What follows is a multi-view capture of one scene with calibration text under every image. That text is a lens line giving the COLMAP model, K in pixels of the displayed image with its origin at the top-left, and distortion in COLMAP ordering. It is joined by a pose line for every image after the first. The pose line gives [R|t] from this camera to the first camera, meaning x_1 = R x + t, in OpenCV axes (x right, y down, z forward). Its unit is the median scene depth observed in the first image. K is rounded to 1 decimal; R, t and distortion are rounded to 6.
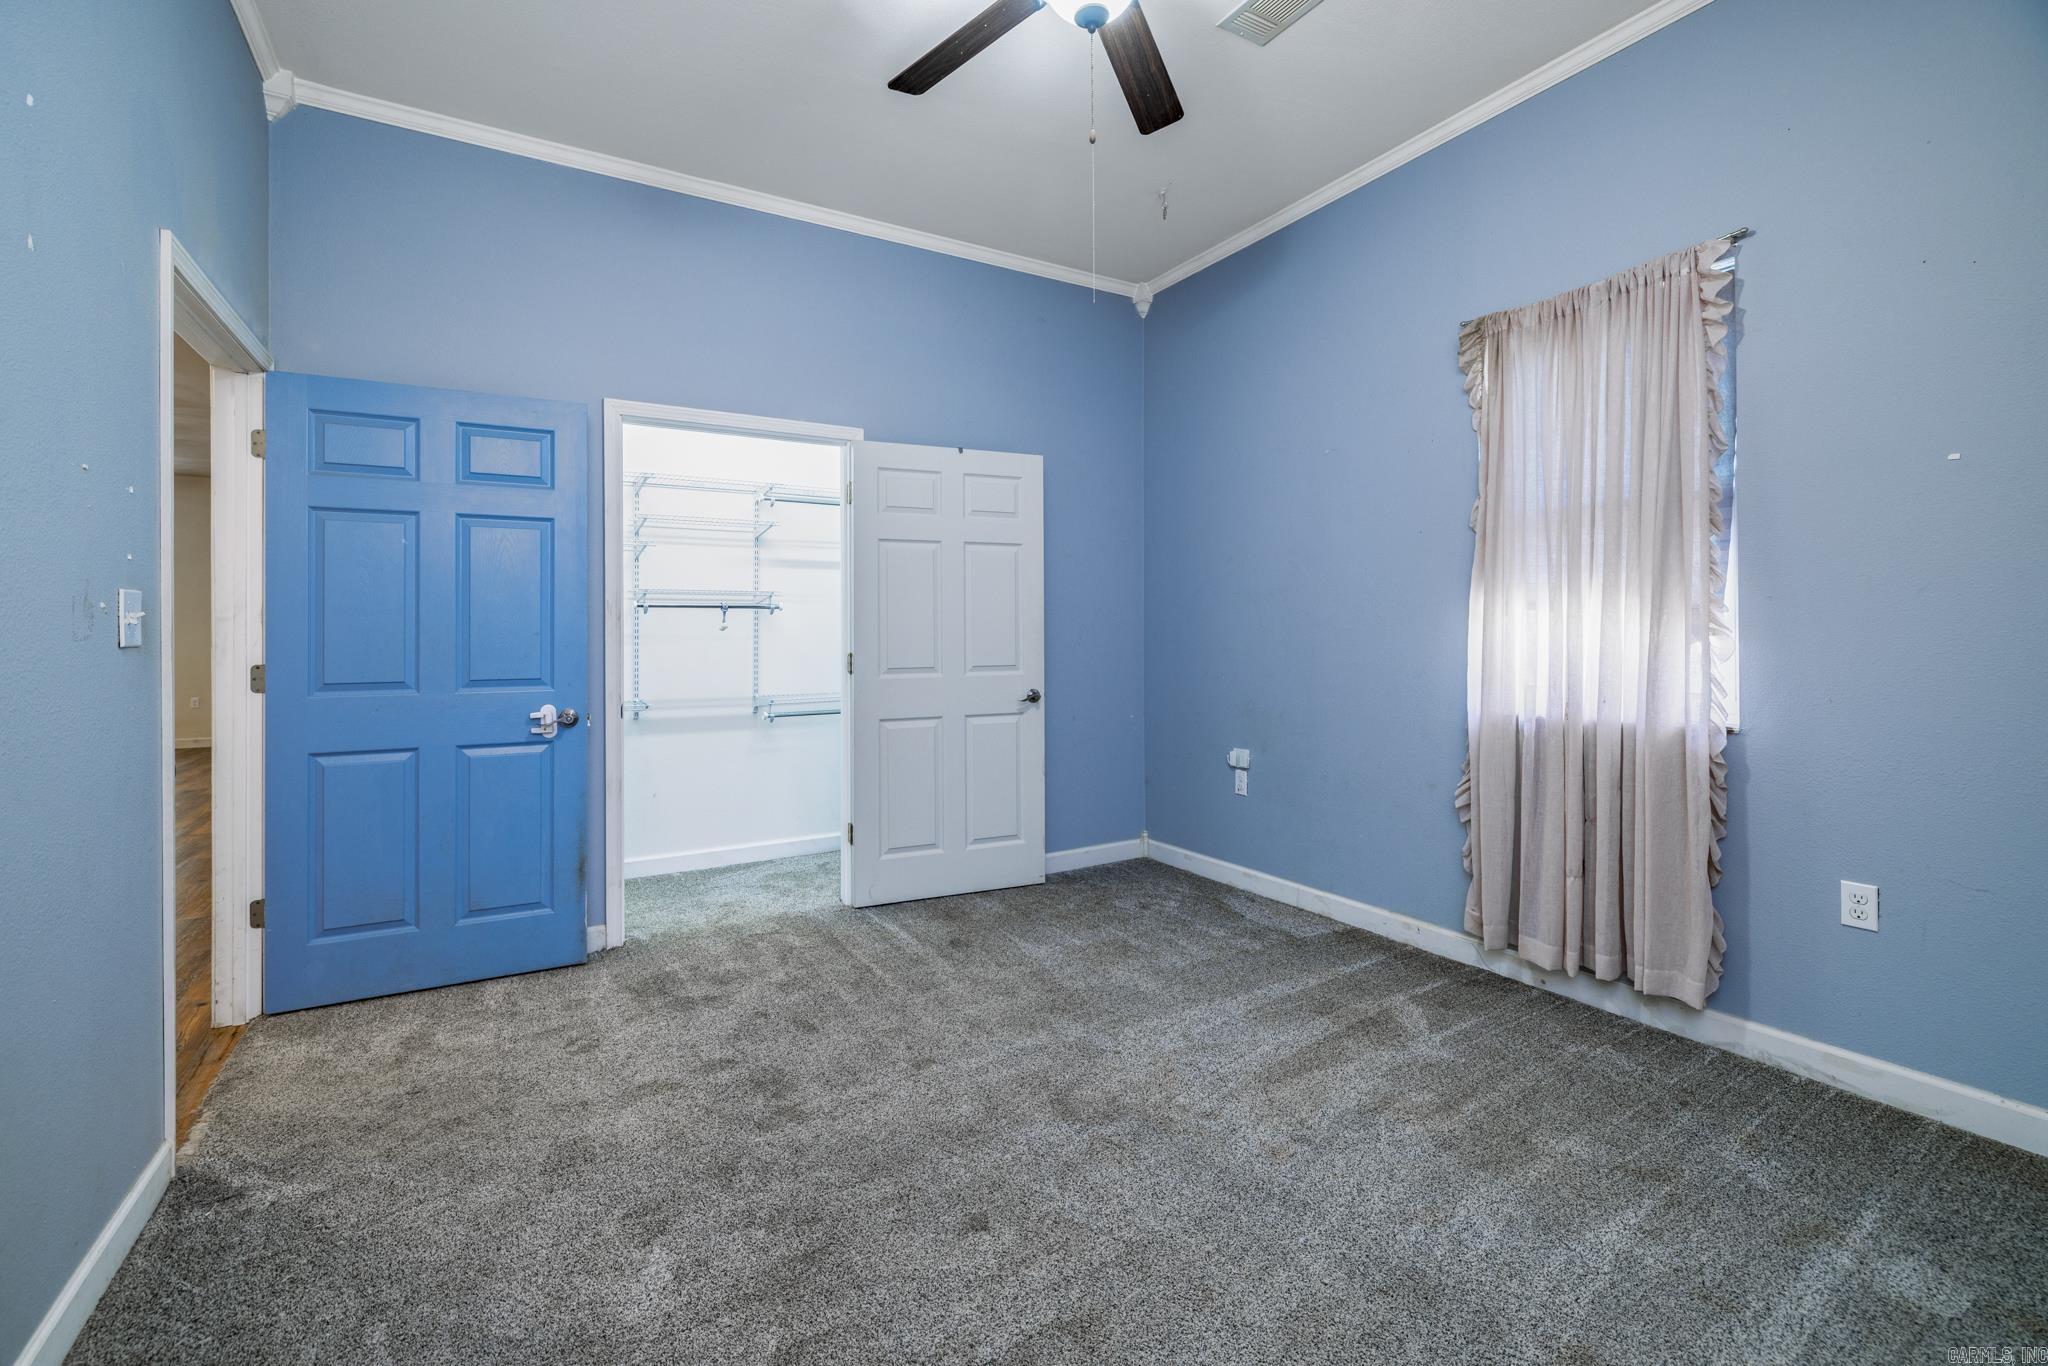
lens RADIAL K [[876.5, 0, 979.3], [0, 876.5, 647.7], [0, 0, 1]] dist [0.000346, 0.000564]
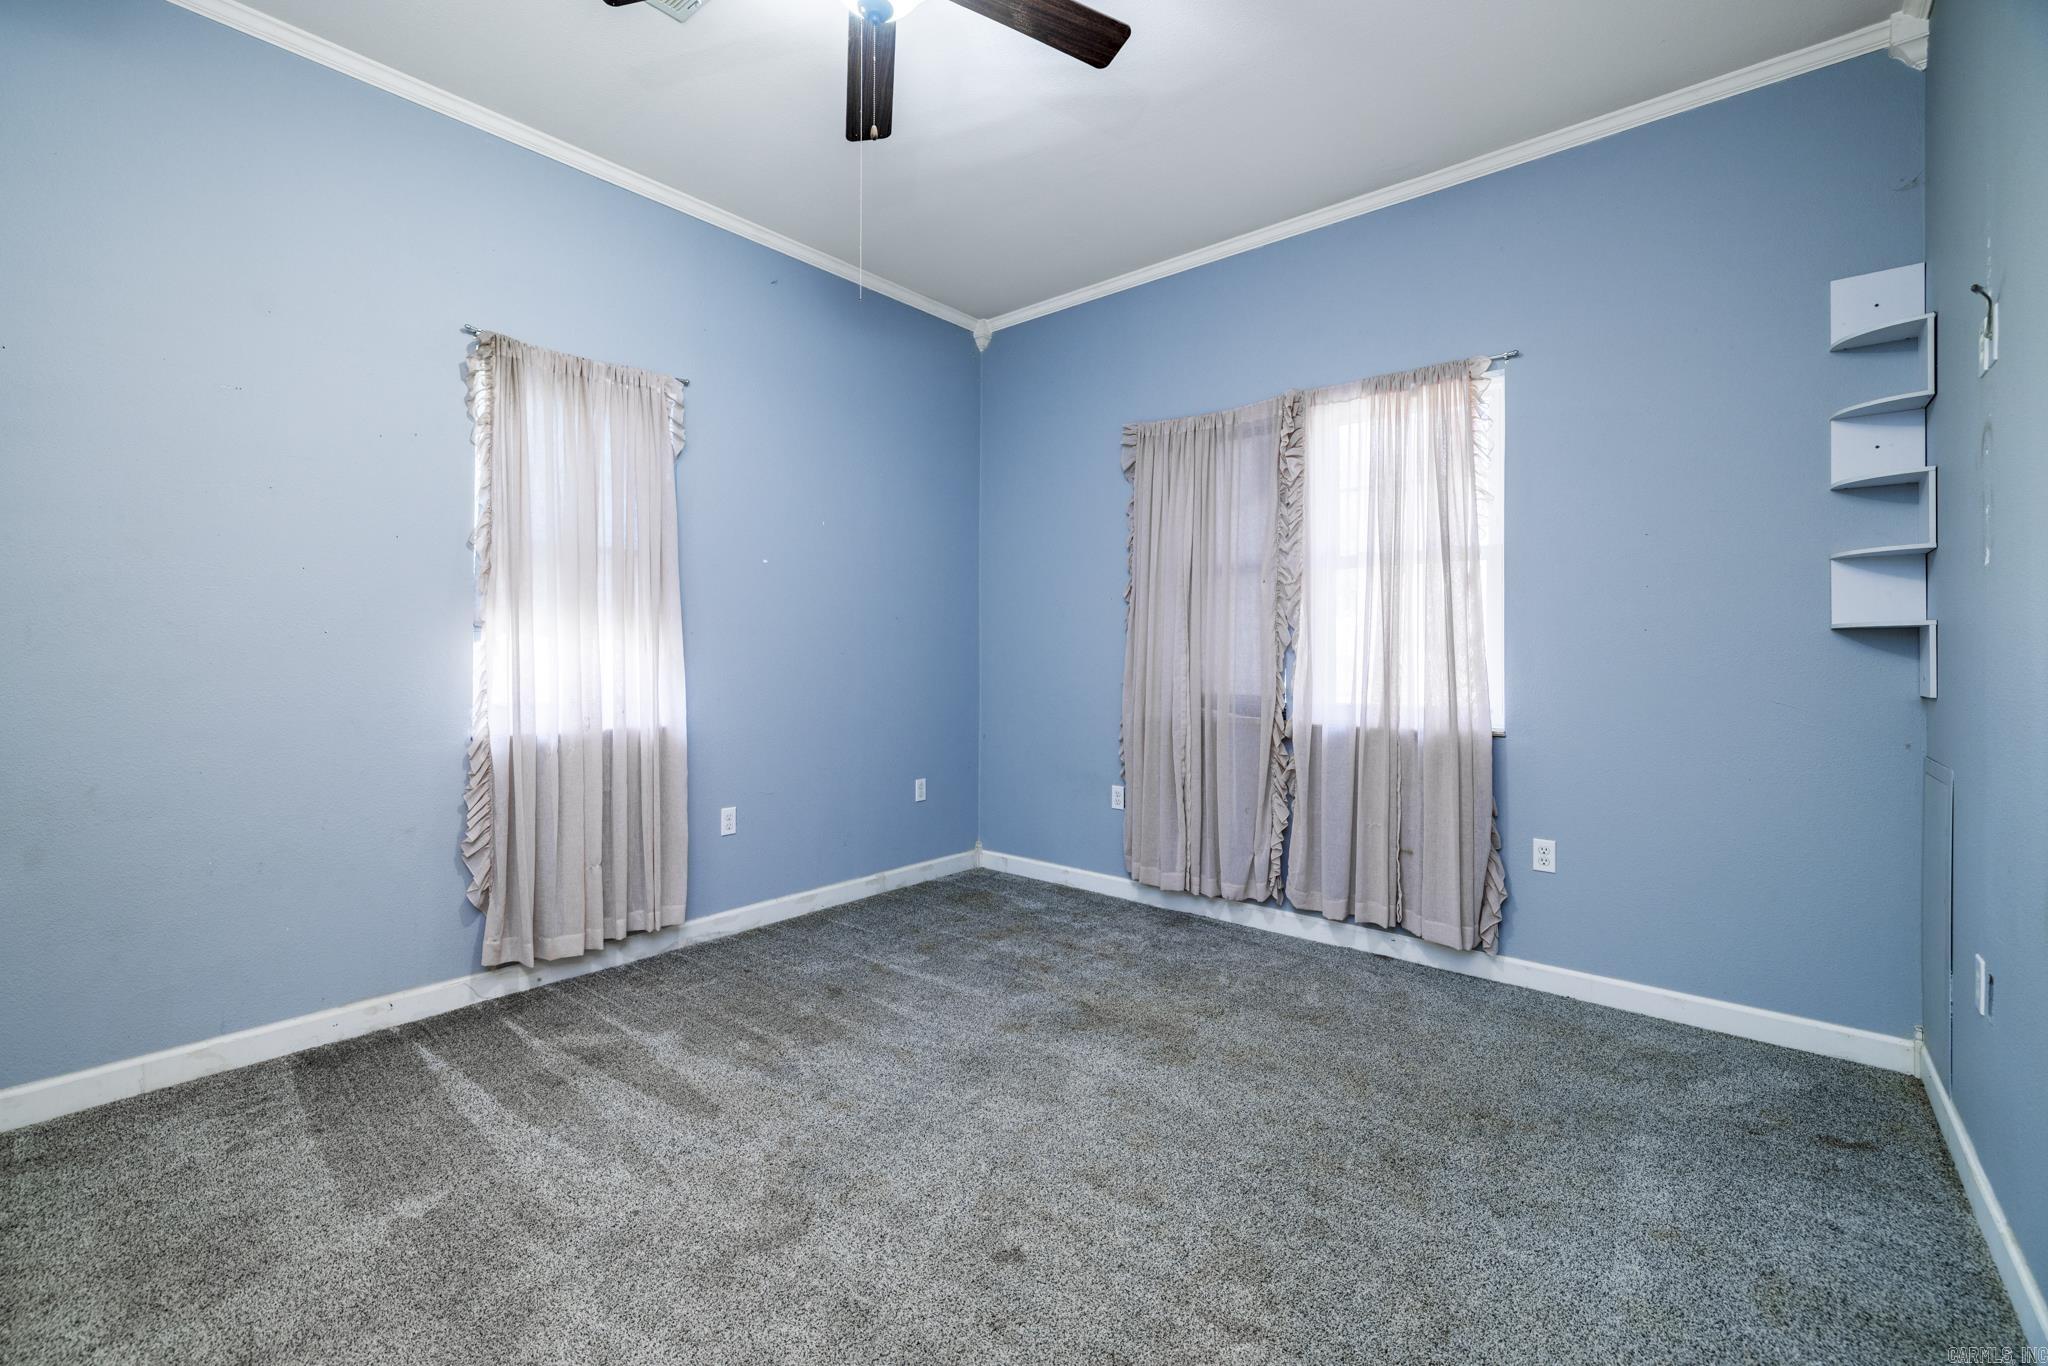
lens RADIAL K [[876.5, 0, 1024.7], [0, 876.5, 666.8], [0, 0, 1]] dist [0.000346, 0.000564]
pose [[-0.366222, -0.007592, 0.930496, -0.603704], [0.010225, 0.999874, 0.012183, -0.010063], [-0.930471, 0.013976, -0.366098, 0.879279]]
